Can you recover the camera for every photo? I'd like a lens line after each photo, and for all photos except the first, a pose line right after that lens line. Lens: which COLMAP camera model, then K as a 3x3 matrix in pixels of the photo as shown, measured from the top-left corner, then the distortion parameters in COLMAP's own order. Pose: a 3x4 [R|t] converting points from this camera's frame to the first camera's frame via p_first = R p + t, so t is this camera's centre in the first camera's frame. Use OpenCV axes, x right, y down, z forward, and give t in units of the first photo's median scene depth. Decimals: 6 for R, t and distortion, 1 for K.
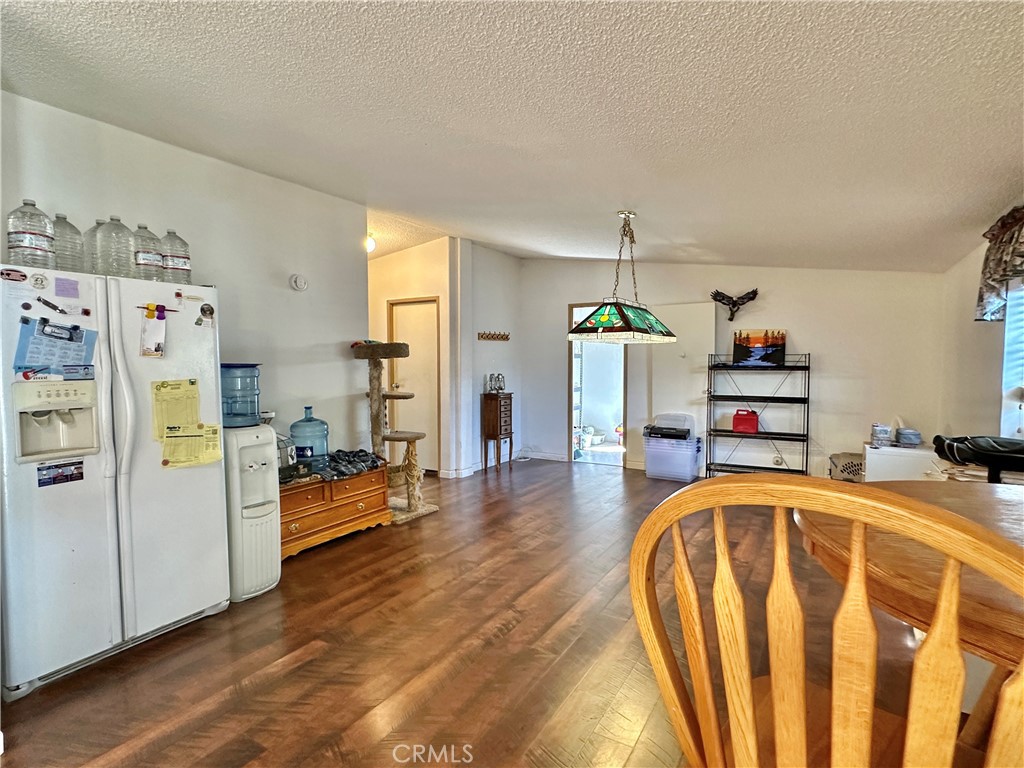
lens RADIAL K [[529.1, 0, 512.0], [0, 529.1, 384.0], [0, 0, 1]] dist [0.001526, -0.000212]
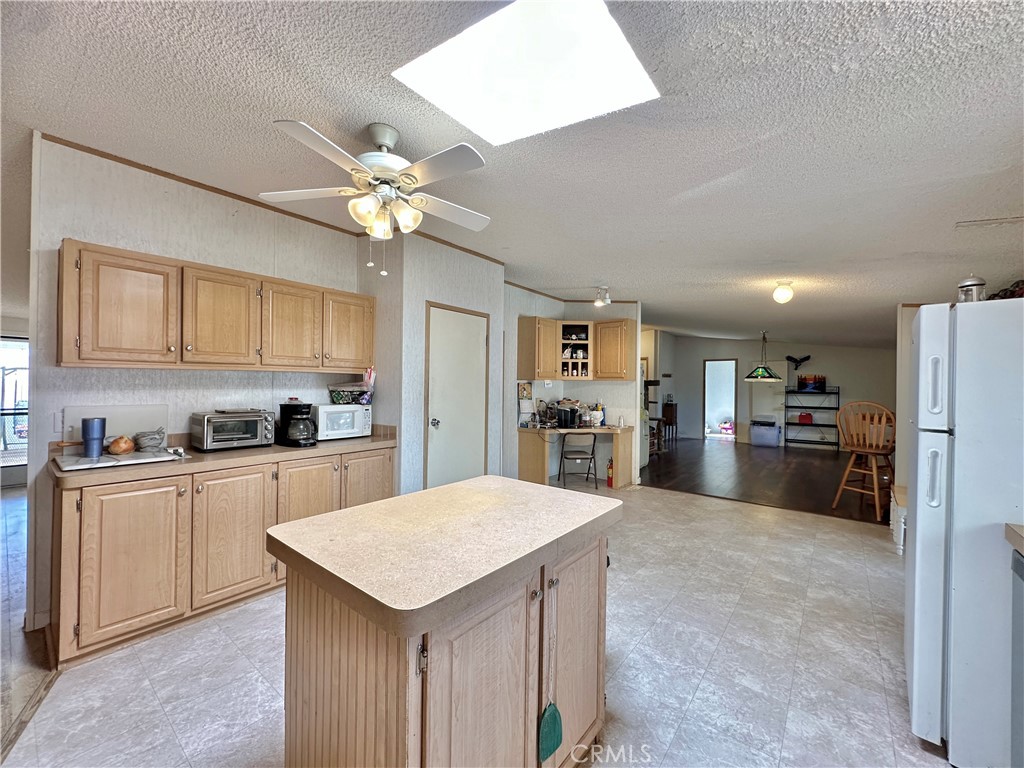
lens RADIAL K [[408.6, 0, 512.0], [0, 408.6, 384.0], [0, 0, 1]] dist [-0.001425, -0.000012]
pose [[0.991797, 0.012657, -0.127192, -0.501513], [-0.018690, 0.998750, -0.046352, 0.031483], [0.126446, 0.048349, 0.990794, -0.746806]]
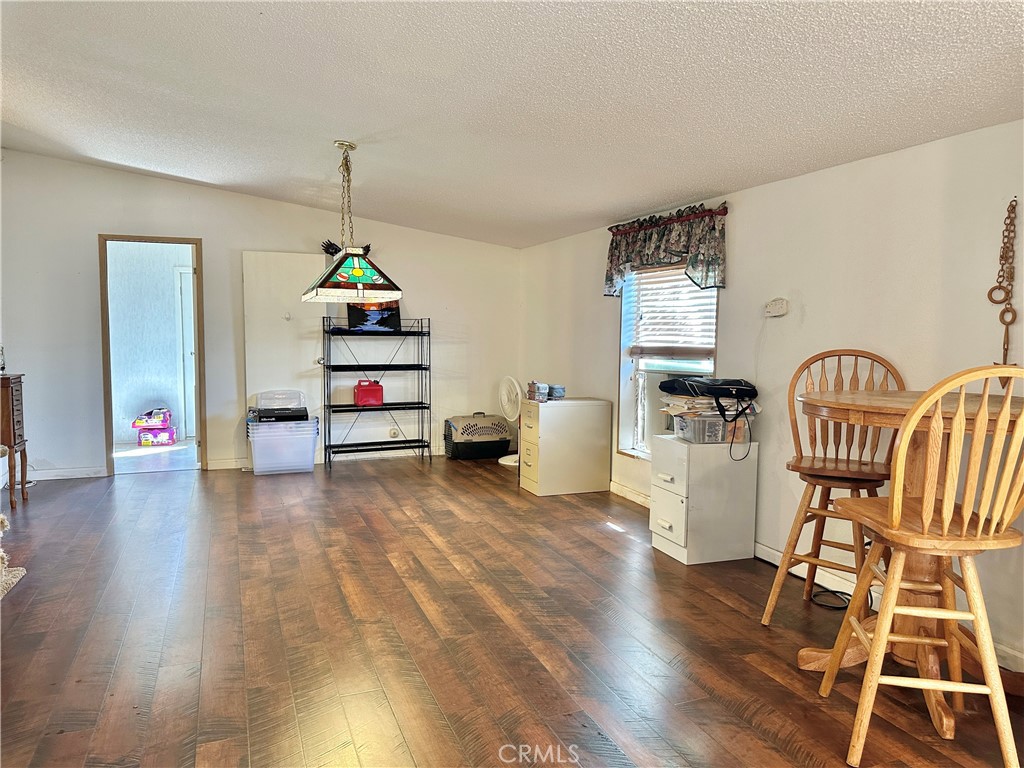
lens RADIAL K [[713.9, 0, 512.0], [0, 713.9, 384.0], [0, 0, 1]] dist [0.143263, -0.209962]
pose [[0.605813, -0.054907, 0.793710, -0.371339], [0.025664, 0.998445, 0.049482, 0.001550], [-0.795193, -0.009607, 0.606280, 0.067878]]
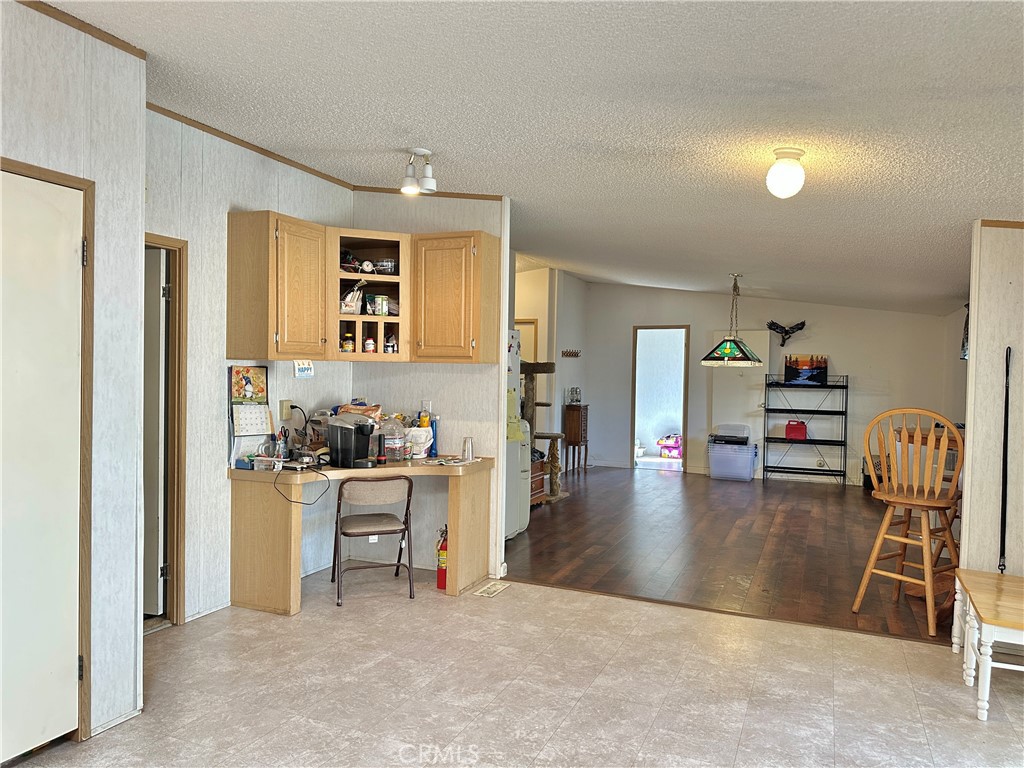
lens RADIAL K [[713.9, 0, 512.0], [0, 713.9, 384.0], [0, 0, 1]] dist [0.143263, -0.209962]
pose [[0.990405, 0.017114, 0.137132, -0.425690], [-0.013702, 0.999574, -0.025787, 0.016530], [-0.137515, 0.023661, 0.990217, -0.550784]]
